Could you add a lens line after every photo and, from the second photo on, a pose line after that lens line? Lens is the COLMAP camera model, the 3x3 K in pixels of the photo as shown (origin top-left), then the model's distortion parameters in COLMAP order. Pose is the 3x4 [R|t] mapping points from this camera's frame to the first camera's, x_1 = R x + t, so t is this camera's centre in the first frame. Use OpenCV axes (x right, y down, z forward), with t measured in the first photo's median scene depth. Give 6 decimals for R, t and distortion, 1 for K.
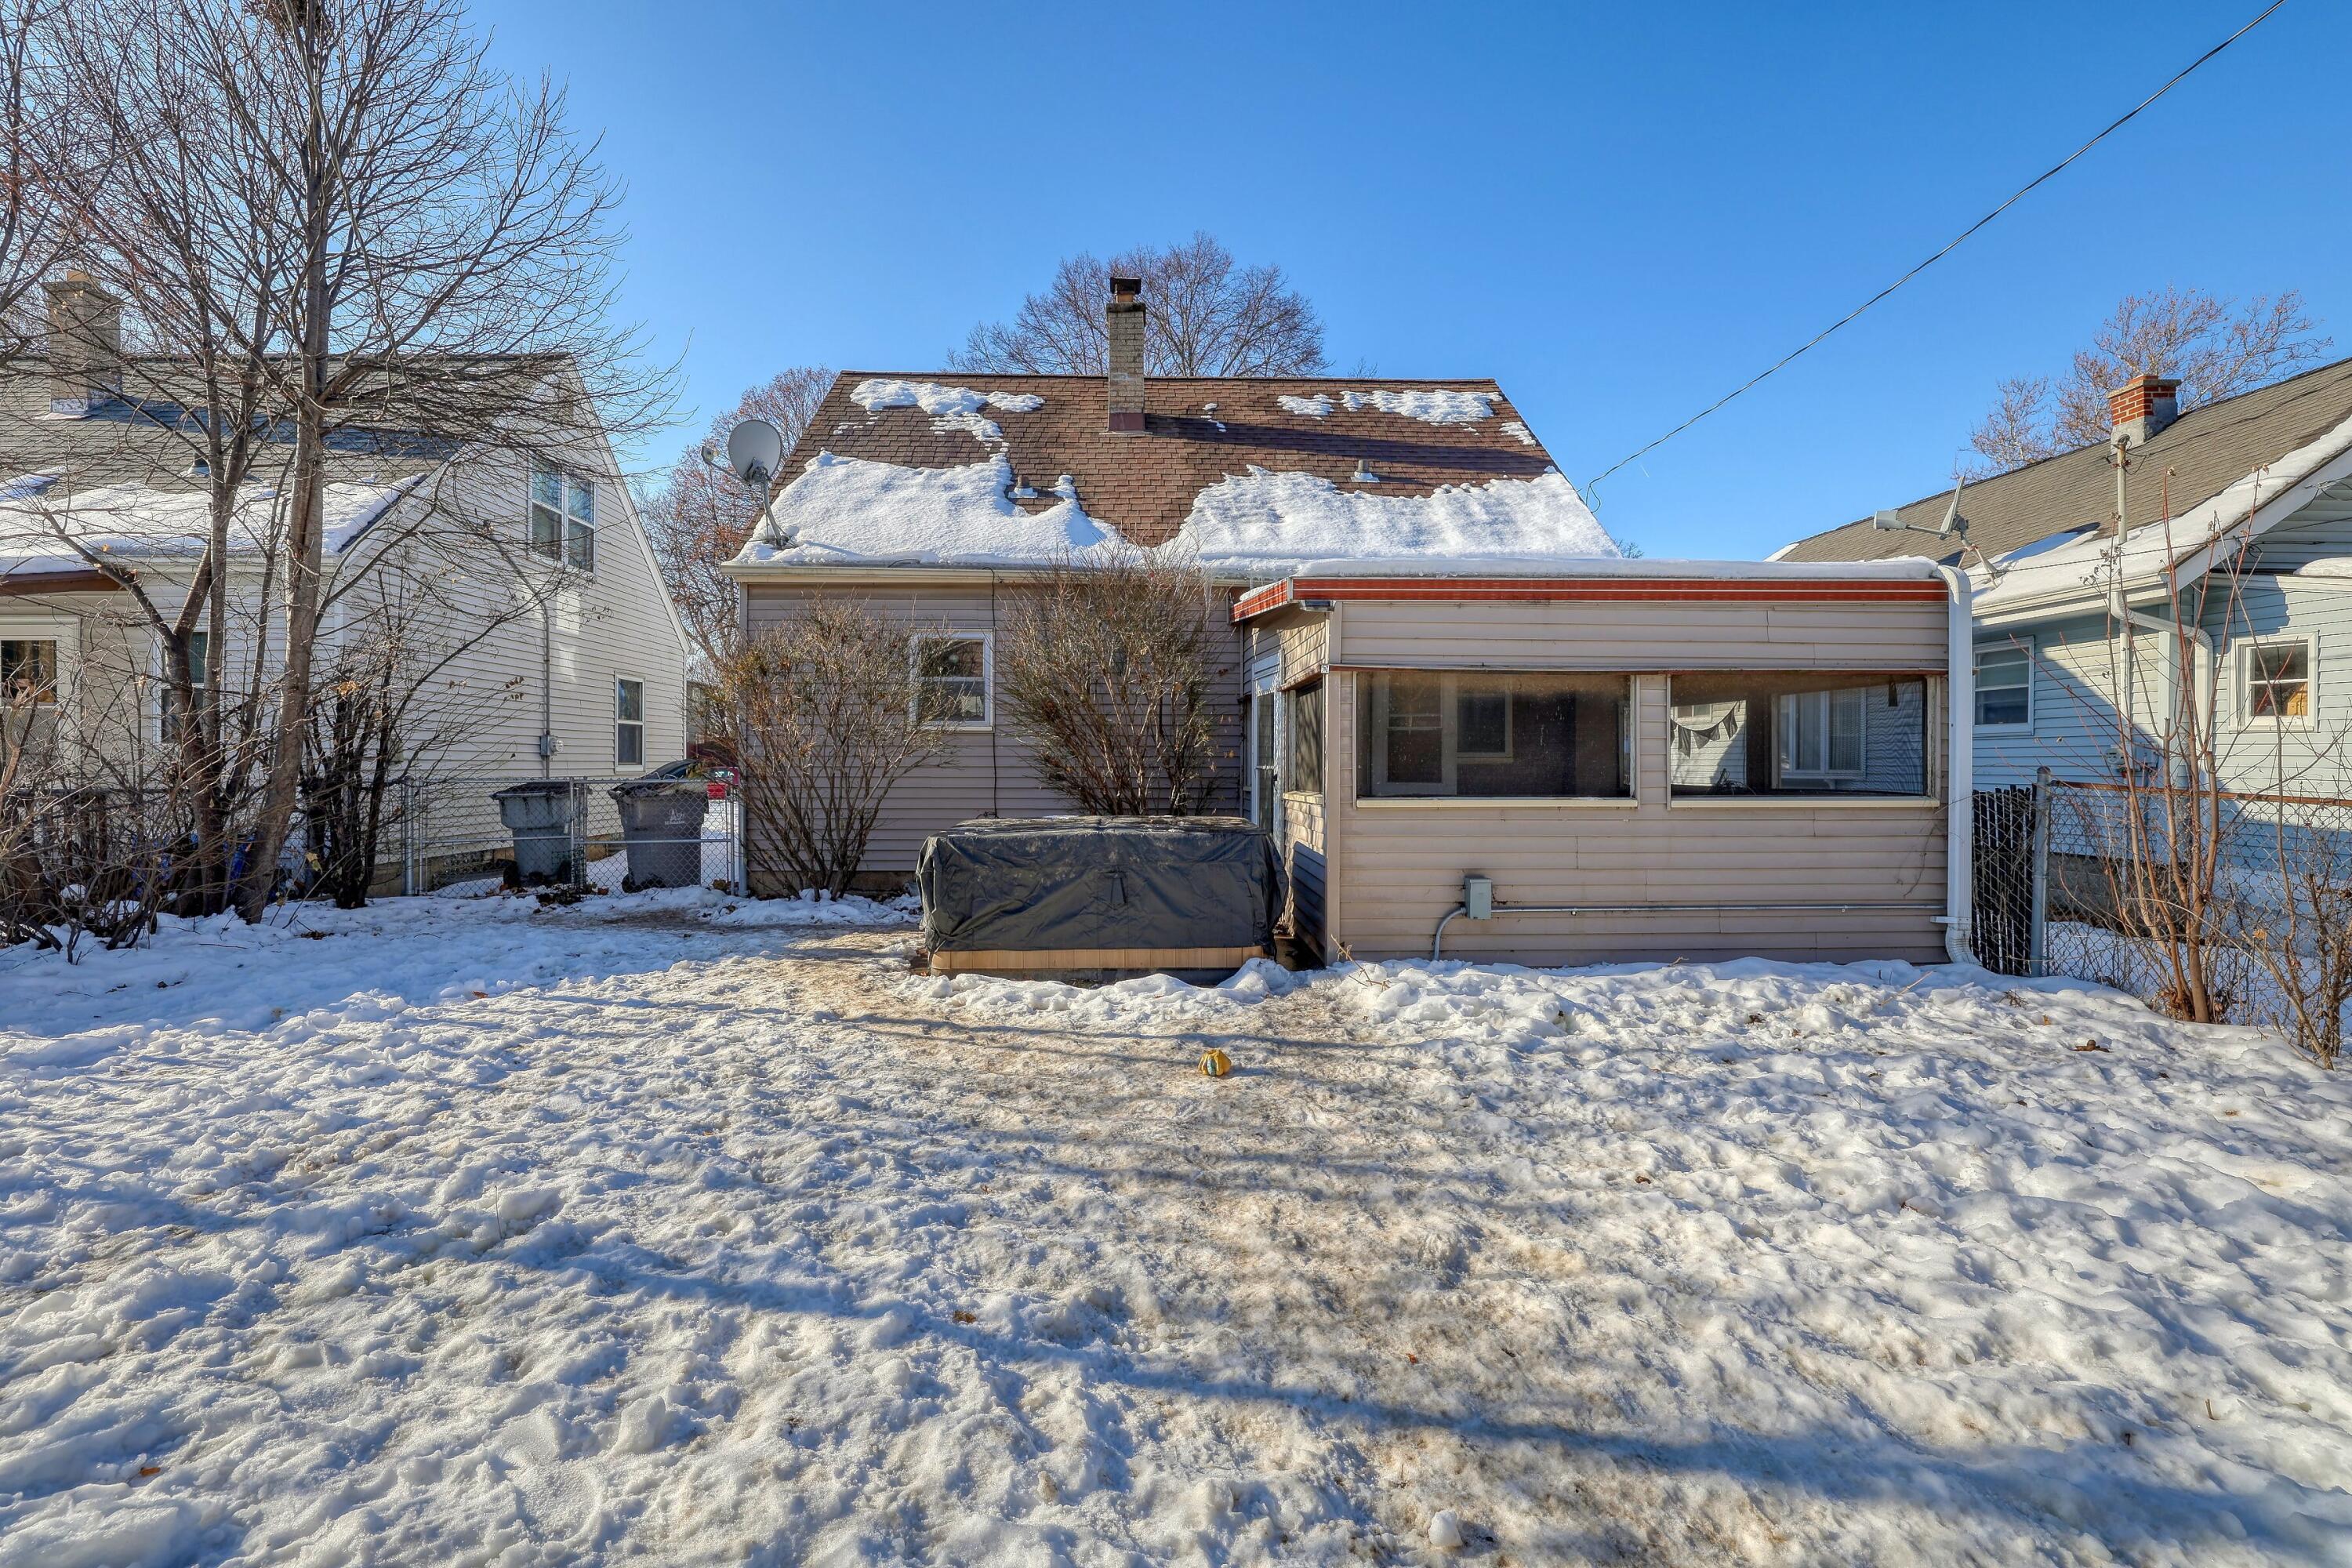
lens RADIAL K [[1019.0, 0, 1156.0], [0, 1019.0, 776.7], [0, 0, 1]] dist [-0.029878, 0.005776]
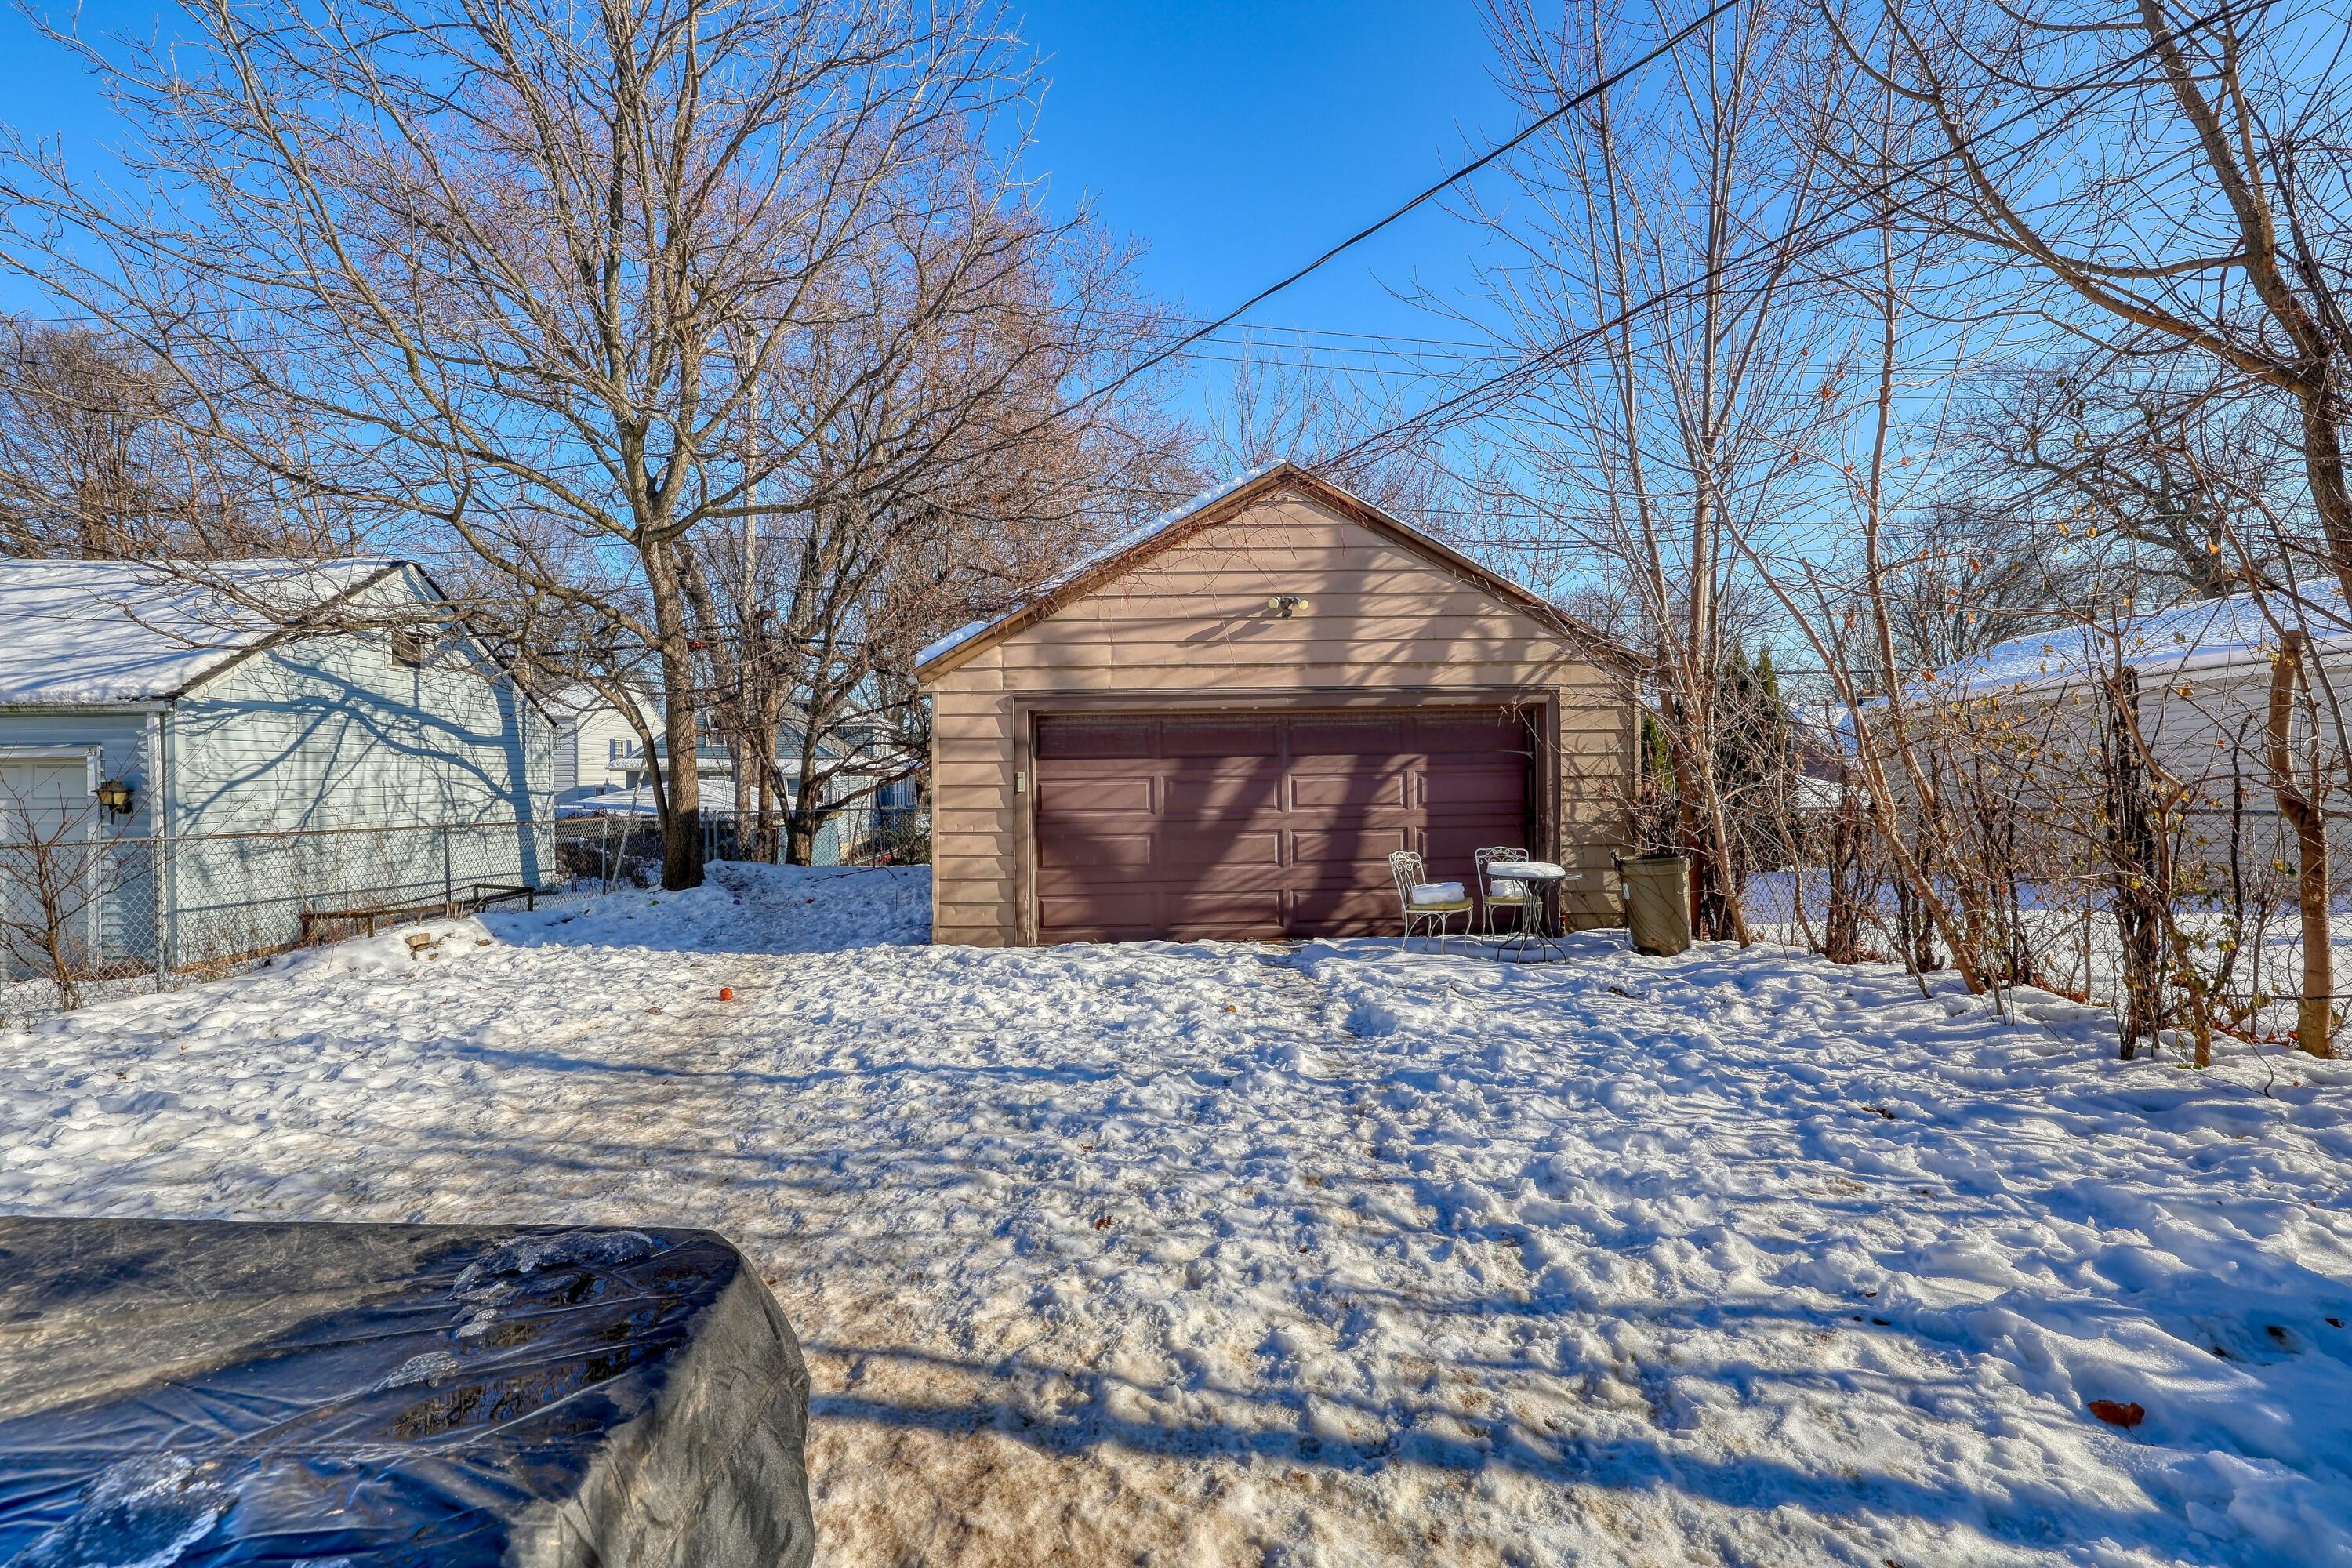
lens RADIAL K [[1019.0, 0, 1156.1], [0, 1019.0, 773.7], [0, 0, 1]] dist [-0.029878, 0.005776]
pose [[-0.999731, 0.016122, 0.016693, -0.213264], [0.016298, 0.999812, 0.010458, -0.018971], [-0.016521, 0.010727, -0.999806, 0.810394]]
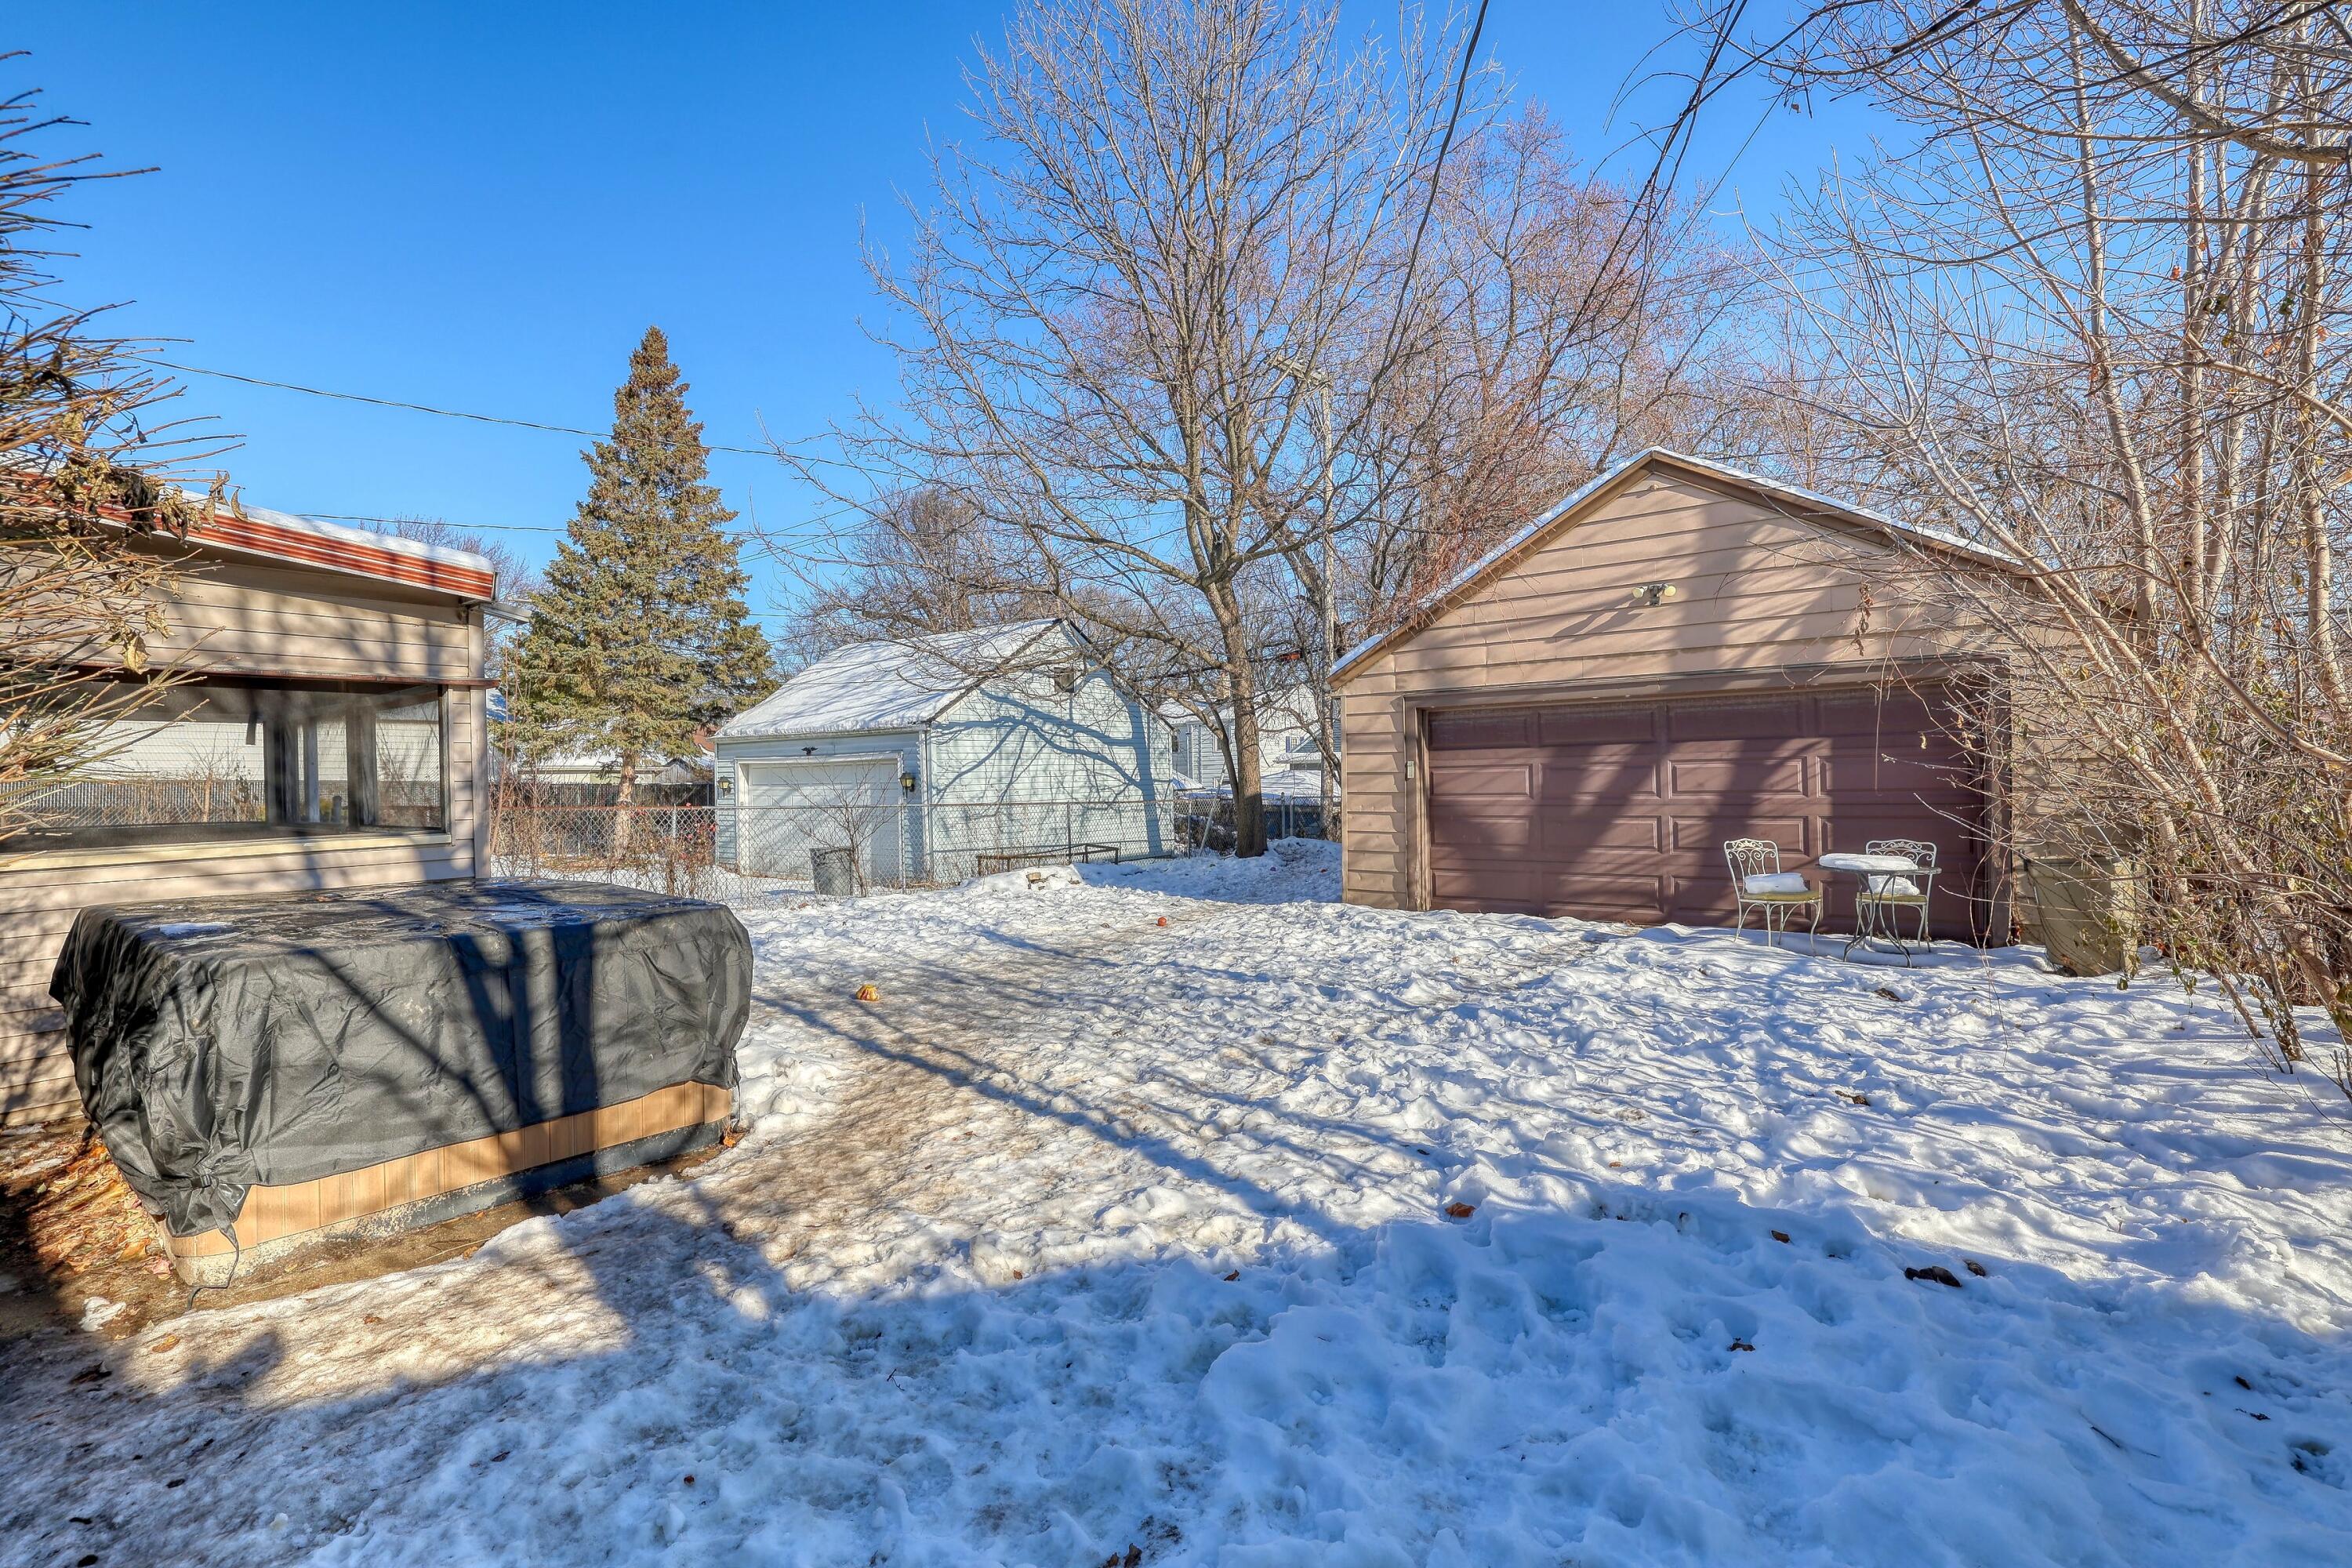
lens RADIAL K [[1019.0, 0, 1155.8], [0, 1019.0, 773.7], [0, 0, 1]] dist [-0.029878, 0.005776]
pose [[-0.773049, 0.018994, 0.634062, -0.565808], [0.028097, 0.999596, 0.004312, -0.011698], [-0.633723, 0.021148, -0.773271, 0.893675]]
